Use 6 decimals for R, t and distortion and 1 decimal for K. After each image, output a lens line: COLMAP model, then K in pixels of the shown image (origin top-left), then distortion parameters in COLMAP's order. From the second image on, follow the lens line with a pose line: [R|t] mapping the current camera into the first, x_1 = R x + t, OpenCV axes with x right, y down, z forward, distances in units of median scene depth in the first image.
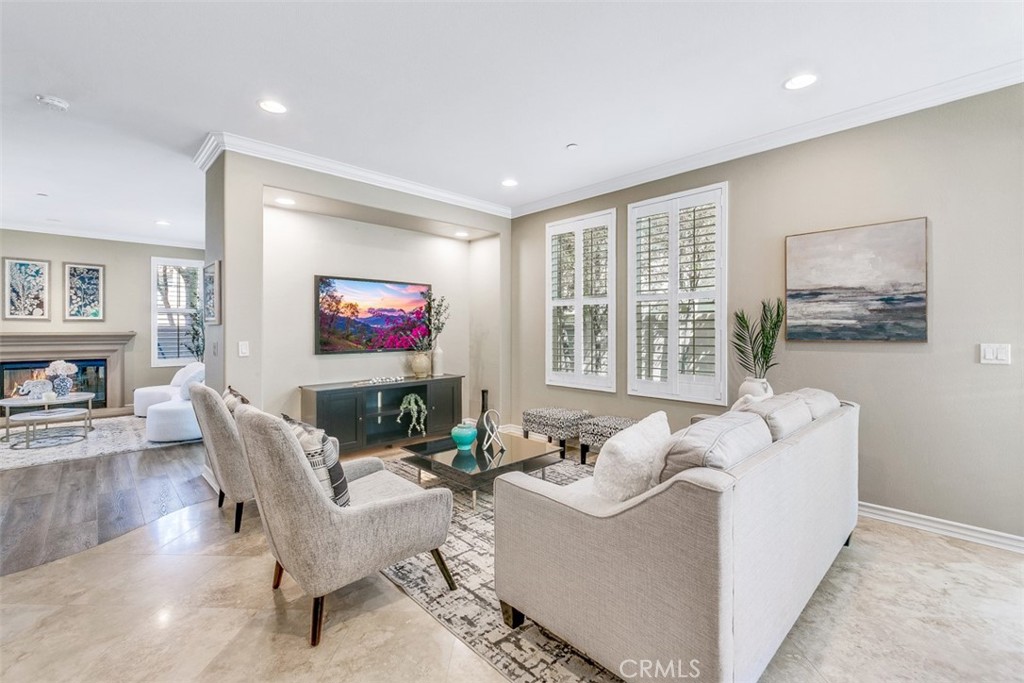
lens RADIAL K [[444.4, 0, 507.9], [0, 444.4, 330.6], [0, 0, 1]] dist [-0.012021, -0.000164]
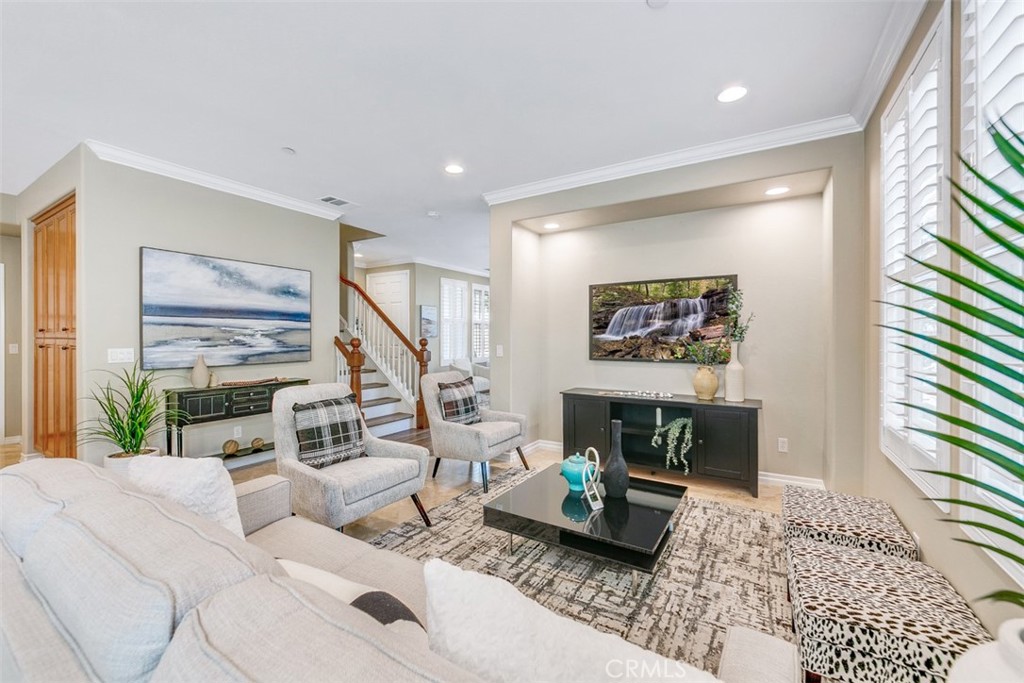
lens RADIAL K [[411.7, 0, 507.6], [0, 411.7, 335.9], [0, 0, 1]] dist [0.009941, -0.000237]
pose [[0.252943, -0.000324, -0.967481, 0.436042], [0.000665, 1.000000, -0.000161, -0.003778], [0.967481, -0.000602, 0.252943, 0.519878]]
